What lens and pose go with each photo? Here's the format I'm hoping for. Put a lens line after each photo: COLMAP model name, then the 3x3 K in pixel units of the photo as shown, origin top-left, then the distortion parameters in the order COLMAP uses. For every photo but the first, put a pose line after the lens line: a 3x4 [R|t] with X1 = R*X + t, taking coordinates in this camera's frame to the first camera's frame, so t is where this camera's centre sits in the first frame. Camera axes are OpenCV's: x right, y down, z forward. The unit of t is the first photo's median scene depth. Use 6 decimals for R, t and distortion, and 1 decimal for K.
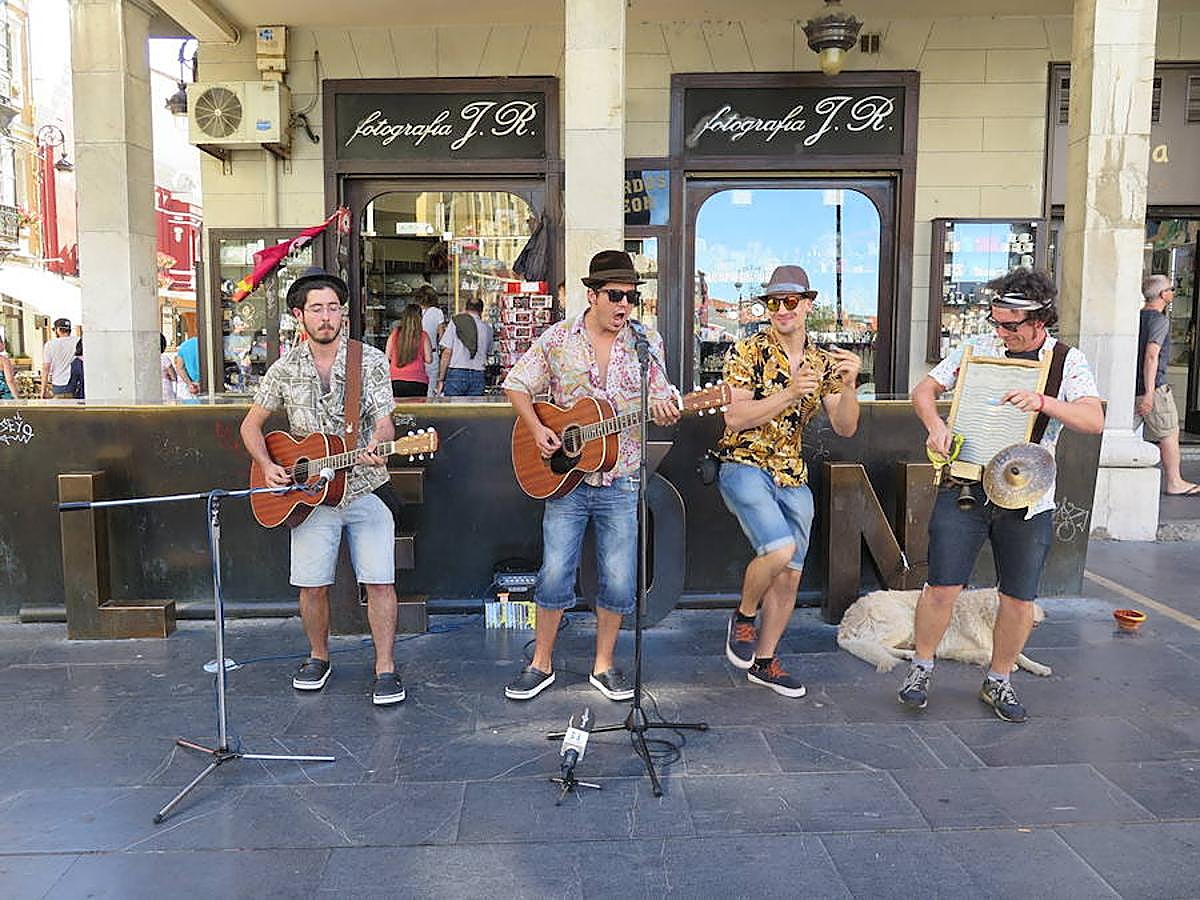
lens RADIAL K [[1047.2, 0, 610.2], [0, 1047.2, 450.5], [0, 0, 1]] dist [-0.002583, -0.000772]
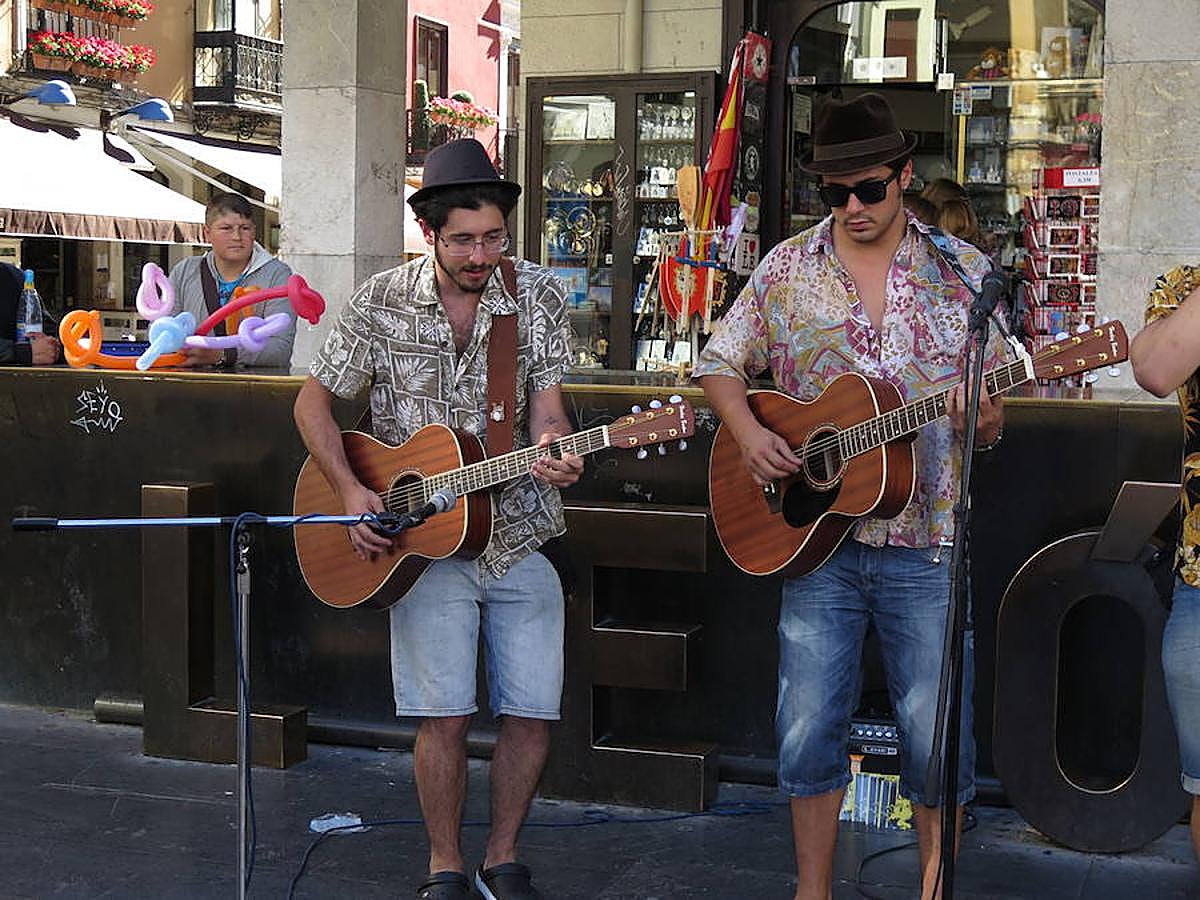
lens RADIAL K [[2048.0, 0, 600.3], [0, 2048.0, 450.9], [0, 0, 1]] dist [-0.071020, 0.176300]
pose [[0.920609, 0.045514, -0.387824, 0.098554], [-0.054860, 0.998409, -0.013054, 0.002461], [0.386613, 0.033294, 0.921641, 0.000612]]
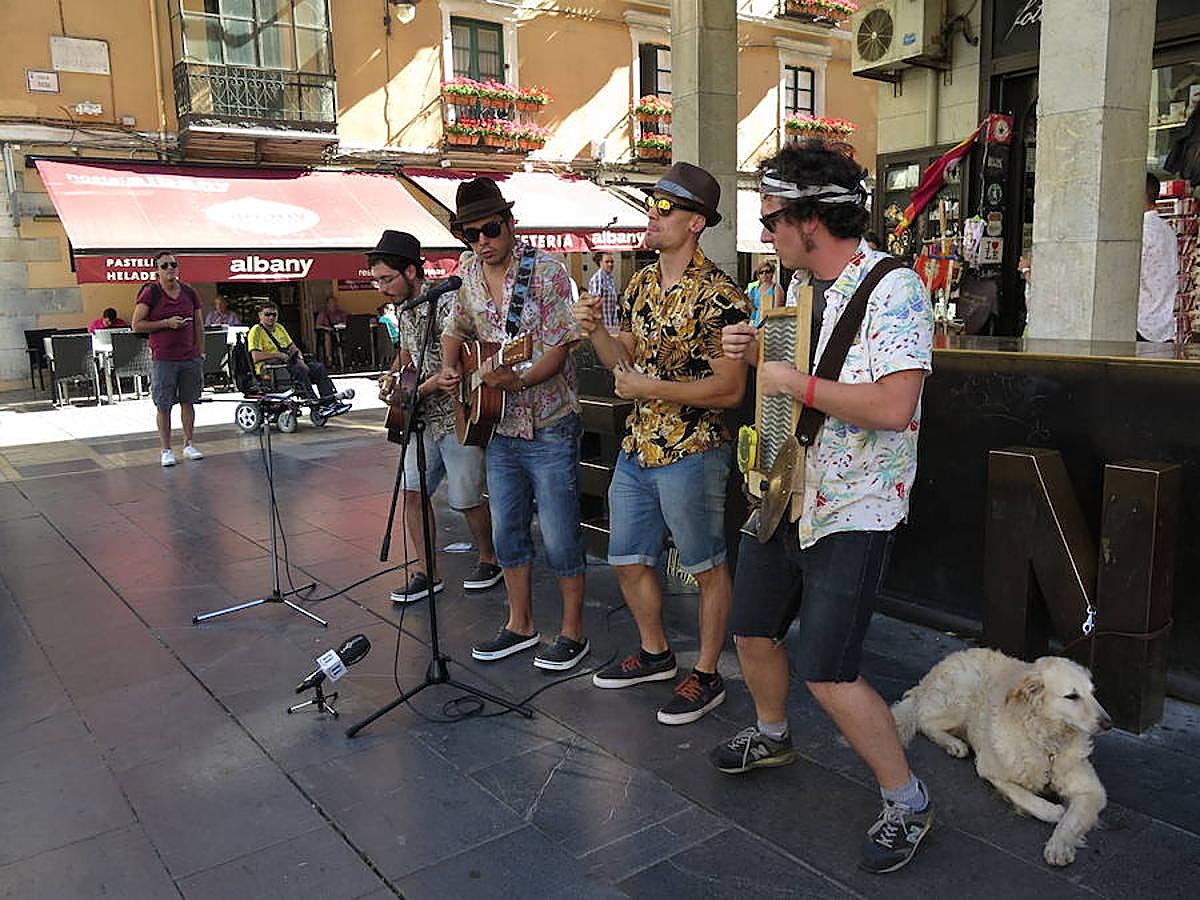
lens RADIAL K [[1027.6, 0, 604.2], [0, 1027.6, 449.4], [0, 0, 1]] dist [0.004493, -0.017057]
pose [[0.552977, 0.124096, -0.823903, 0.341413], [-0.058986, 0.992196, 0.109854, -0.026741], [0.831106, -0.012148, 0.555981, 0.249681]]
